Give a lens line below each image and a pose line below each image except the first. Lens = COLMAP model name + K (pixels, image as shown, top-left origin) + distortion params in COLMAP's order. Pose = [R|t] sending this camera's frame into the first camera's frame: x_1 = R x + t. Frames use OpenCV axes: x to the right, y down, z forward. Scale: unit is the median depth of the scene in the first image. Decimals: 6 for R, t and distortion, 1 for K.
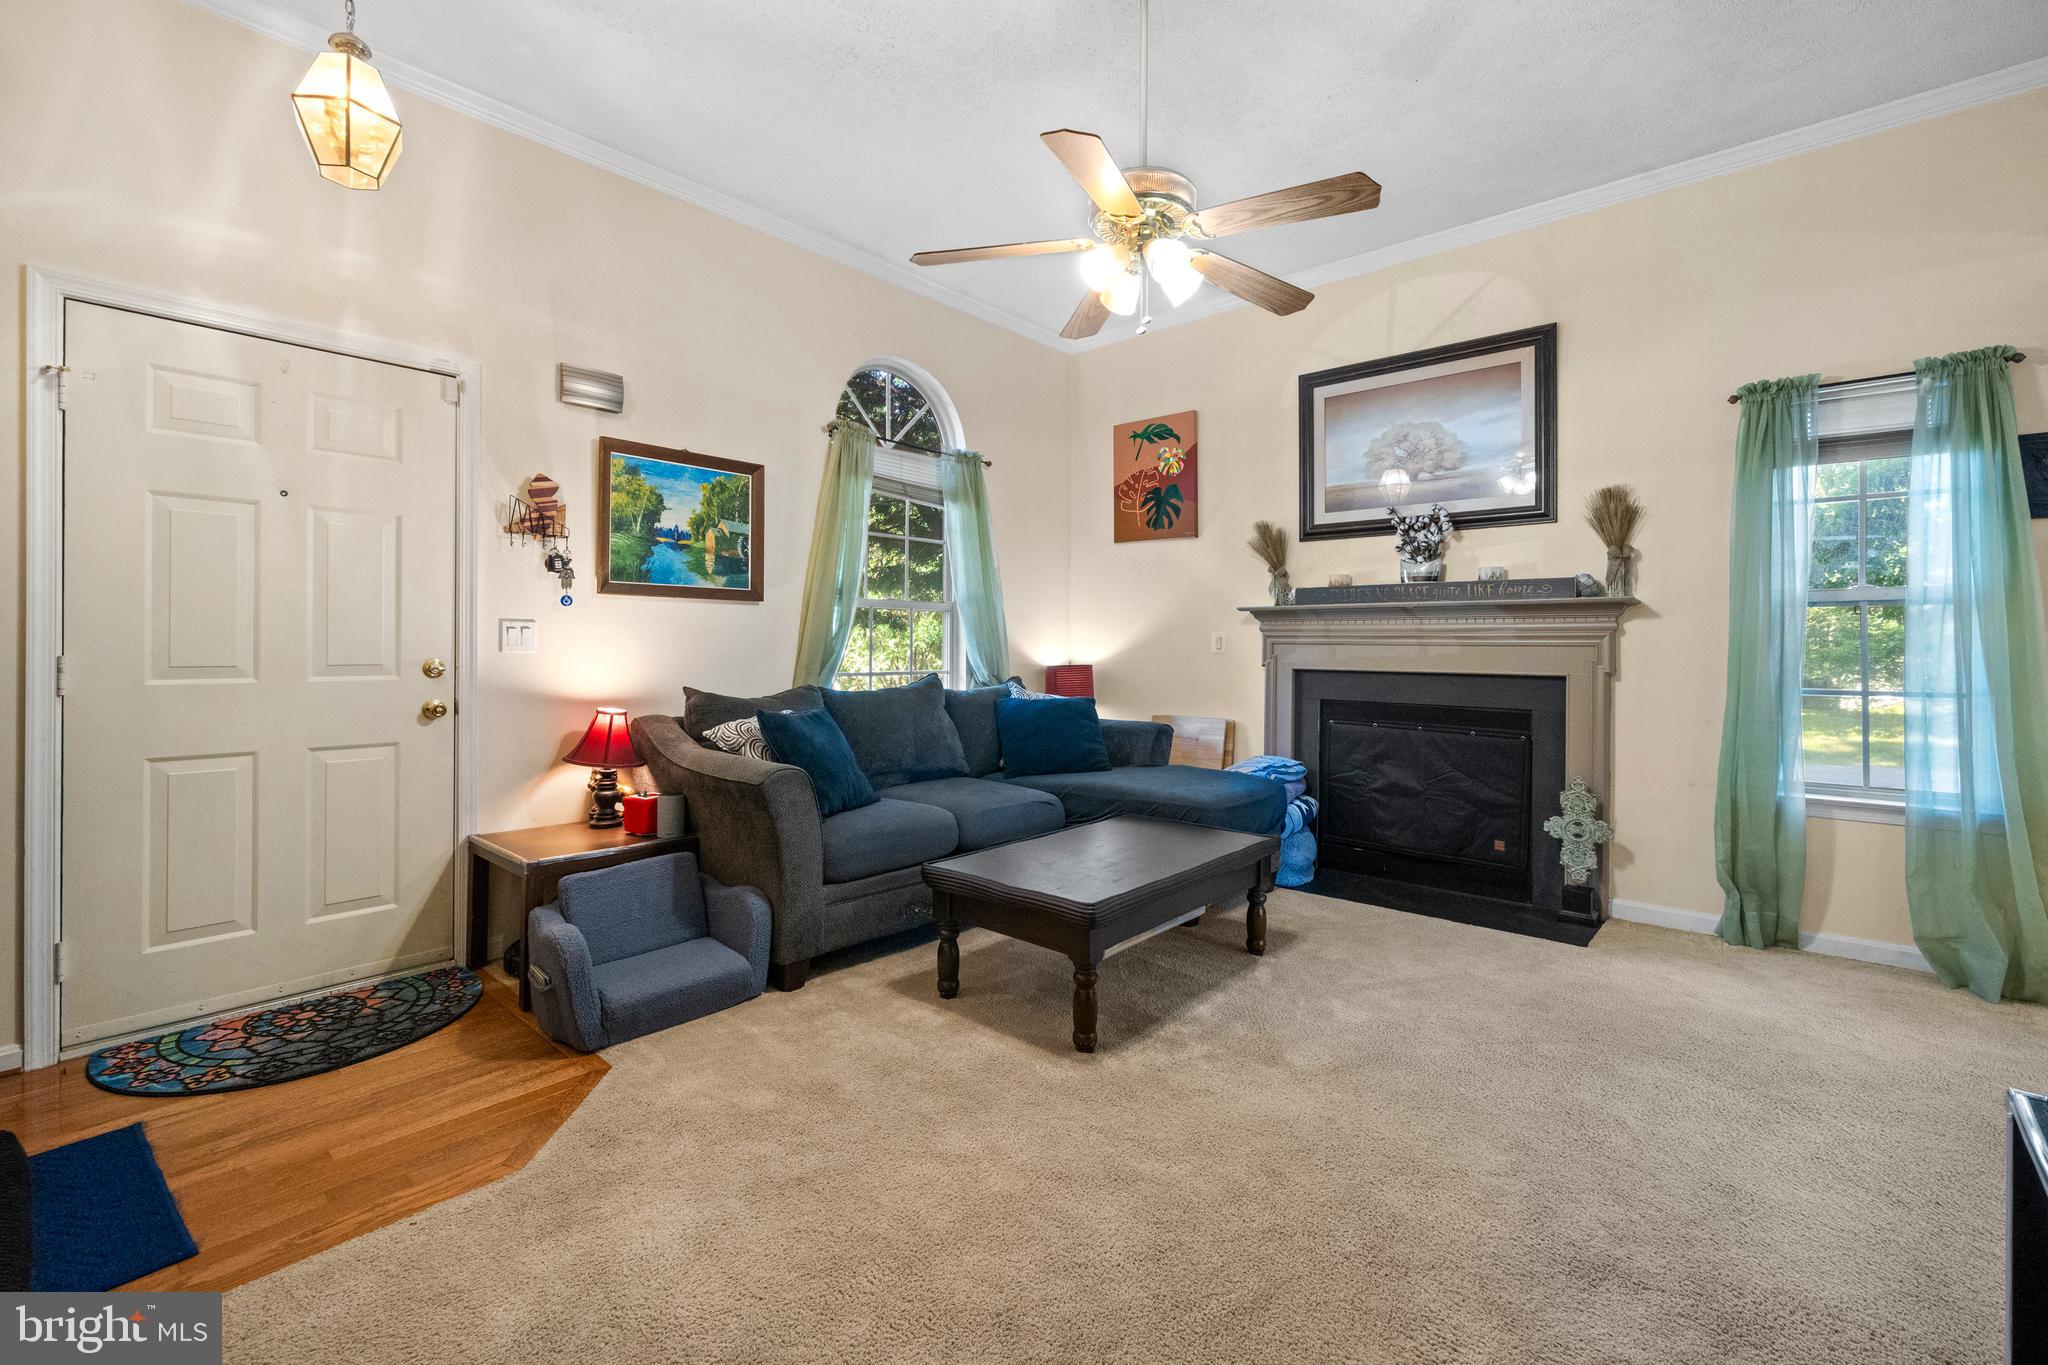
lens RADIAL K [[896.5, 0, 1024.1], [0, 896.5, 649.8], [0, 0, 1]] dist [0.001071, 0.000049]
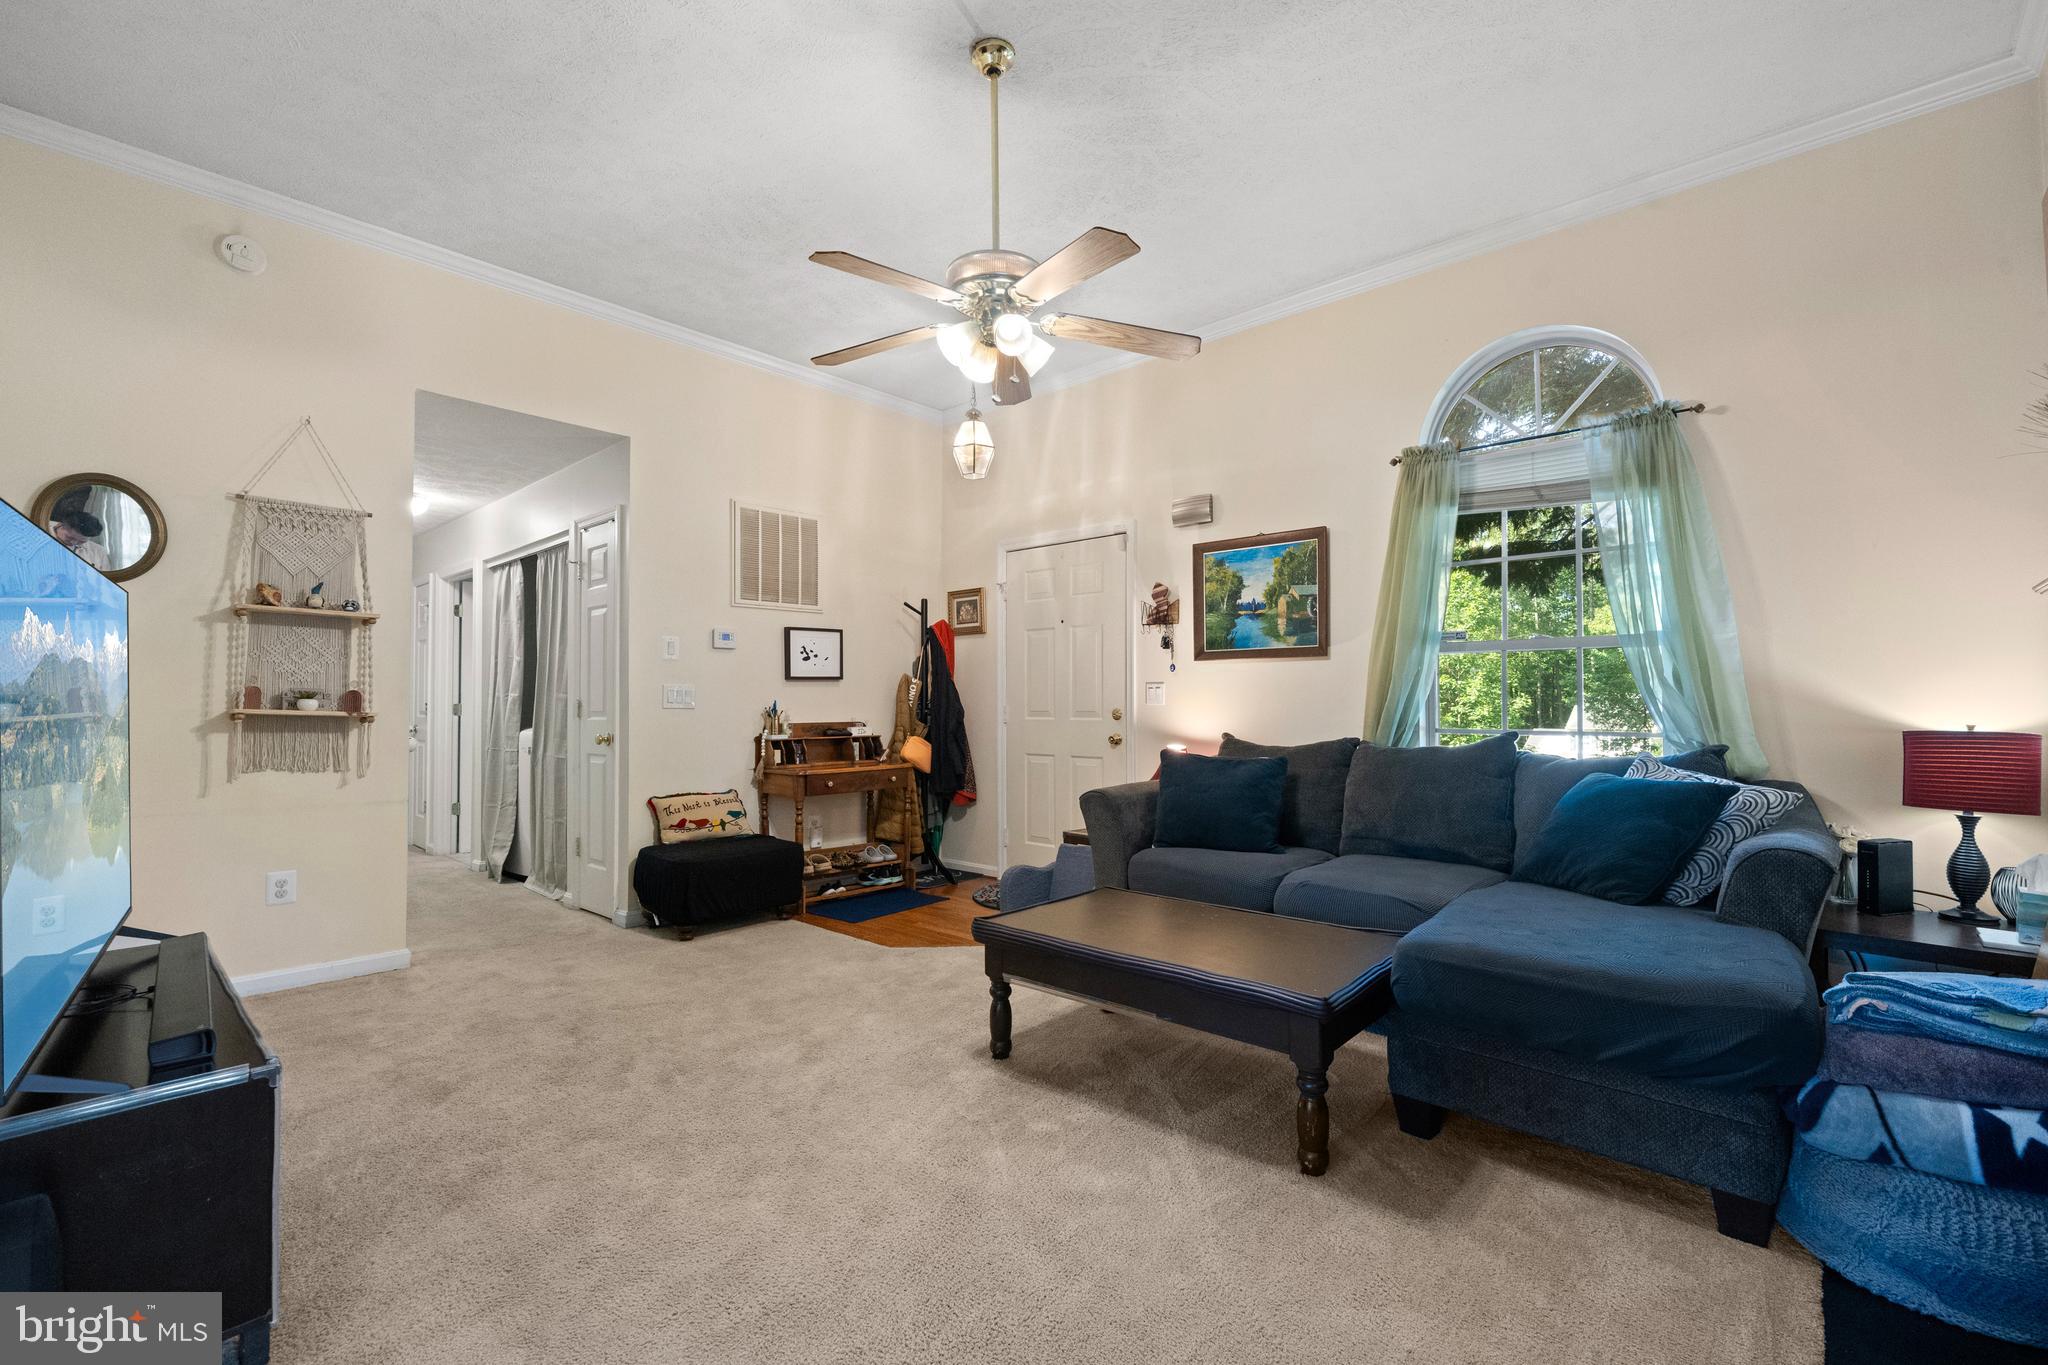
lens RADIAL K [[907.4, 0, 1024.0], [0, 907.4, 682.5], [0, 0, 1]] dist [0.000191, 0.000042]
pose [[-0.034165, -0.024712, -0.999111, 0.850325], [-0.001399, 0.999694, -0.024678, 0.003864], [0.999415, 0.000555, -0.034189, 0.749283]]
